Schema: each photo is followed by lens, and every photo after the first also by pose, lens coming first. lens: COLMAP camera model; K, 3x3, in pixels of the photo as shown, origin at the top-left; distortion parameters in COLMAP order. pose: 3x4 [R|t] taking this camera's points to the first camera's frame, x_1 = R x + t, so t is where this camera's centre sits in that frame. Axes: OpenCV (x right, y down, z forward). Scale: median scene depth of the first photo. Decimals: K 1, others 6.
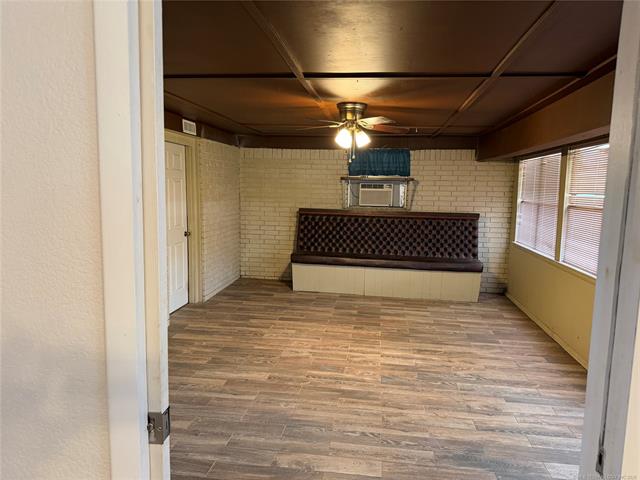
lens RADIAL K [[451.3, 0, 320.8], [0, 451.3, 240.5], [0, 0, 1]] dist [0.024262, -0.027454]
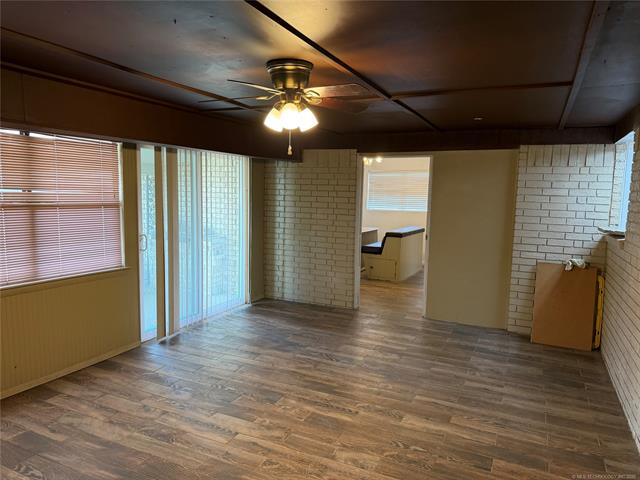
lens RADIAL K [[451.3, 0, 320.5], [0, 451.3, 239.3], [0, 0, 1]] dist [0.024262, -0.027454]
pose [[-0.952827, -0.073103, 0.294580, -0.199940], [-0.005990, 0.974901, 0.222556, -0.222823], [-0.303456, 0.210293, -0.929350, 1.802575]]
